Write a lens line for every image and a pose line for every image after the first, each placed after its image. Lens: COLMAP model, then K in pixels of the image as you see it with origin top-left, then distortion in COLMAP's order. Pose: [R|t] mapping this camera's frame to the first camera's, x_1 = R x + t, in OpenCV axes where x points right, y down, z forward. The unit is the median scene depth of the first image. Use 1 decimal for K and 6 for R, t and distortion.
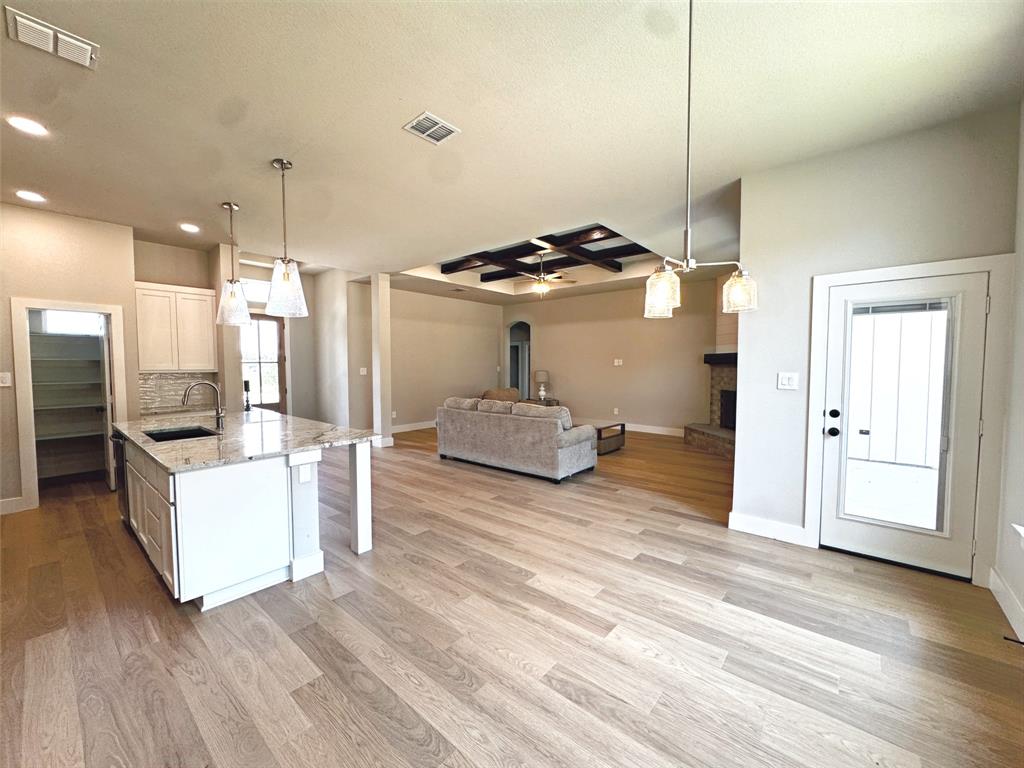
lens RADIAL K [[408.4, 0, 512.0], [0, 408.4, 384.0], [0, 0, 1]] dist [-0.009522, 0.000102]
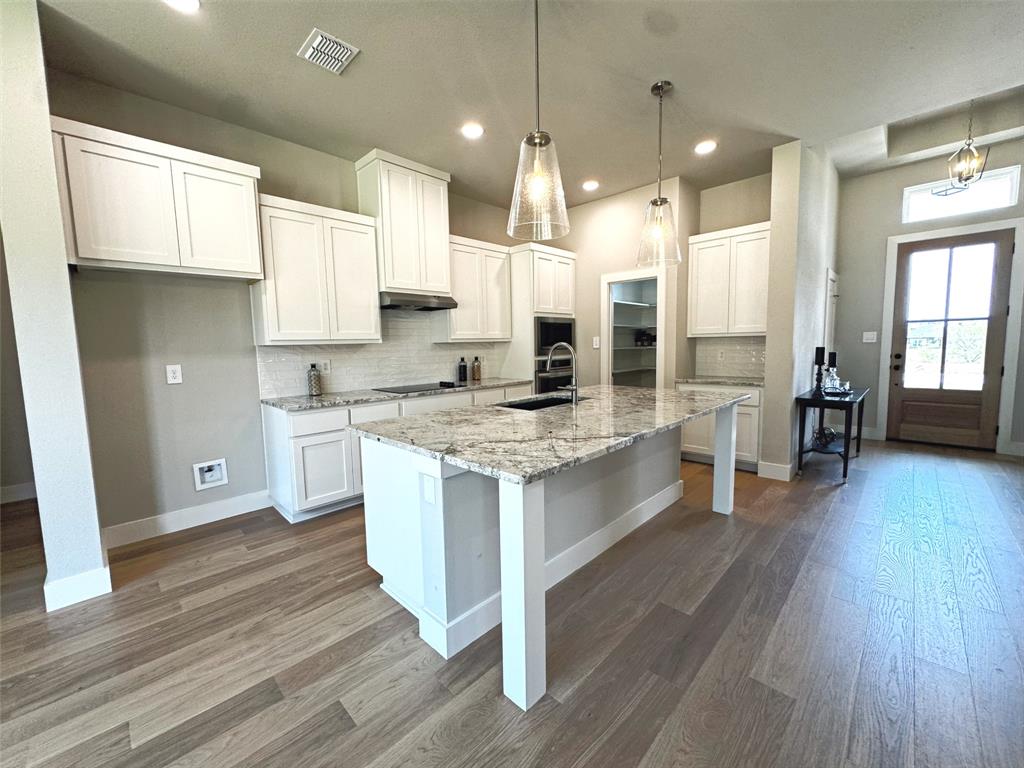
lens RADIAL K [[408.4, 0, 512.0], [0, 408.4, 384.0], [0, 0, 1]] dist [-0.009522, 0.000102]
pose [[-0.069758, 0.101809, -0.992355, 0.077843], [-0.027171, 0.994216, 0.103910, -0.008200], [0.997194, 0.034212, -0.066589, 1.070282]]
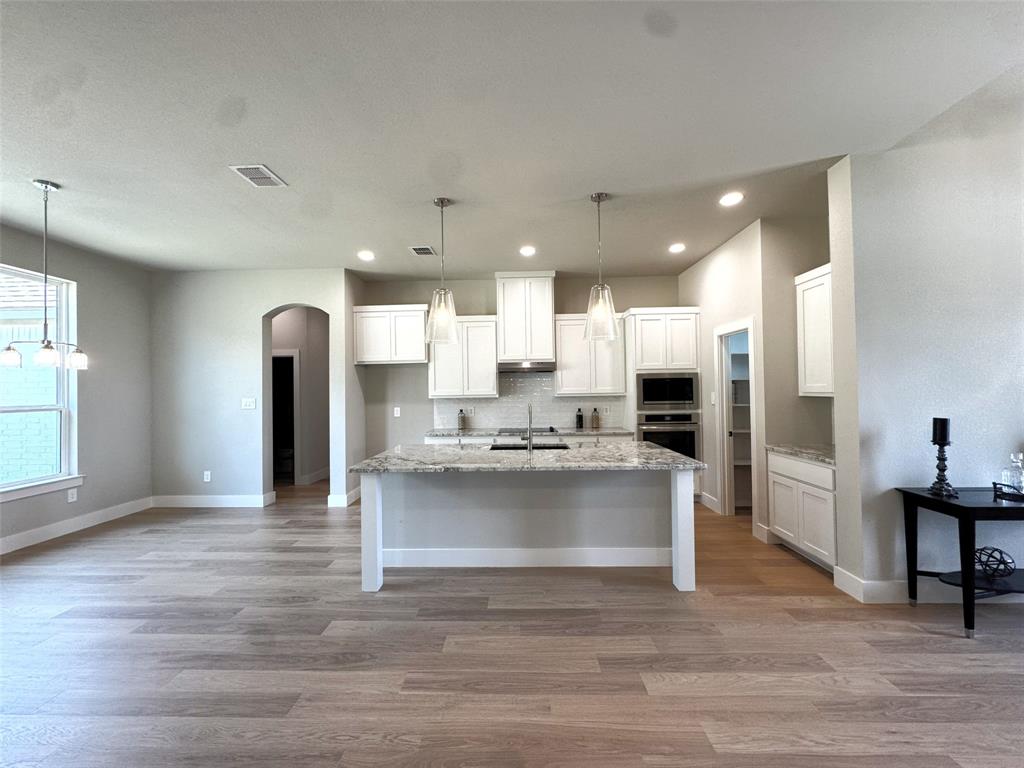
lens RADIAL K [[408.4, 0, 512.0], [0, 408.4, 384.0], [0, 0, 1]] dist [-0.009522, 0.000102]
pose [[-0.776329, 0.005042, -0.630307, -0.031116], [-0.014103, 0.999579, 0.025366, -0.098864], [0.630170, 0.028581, -0.775931, 2.049265]]
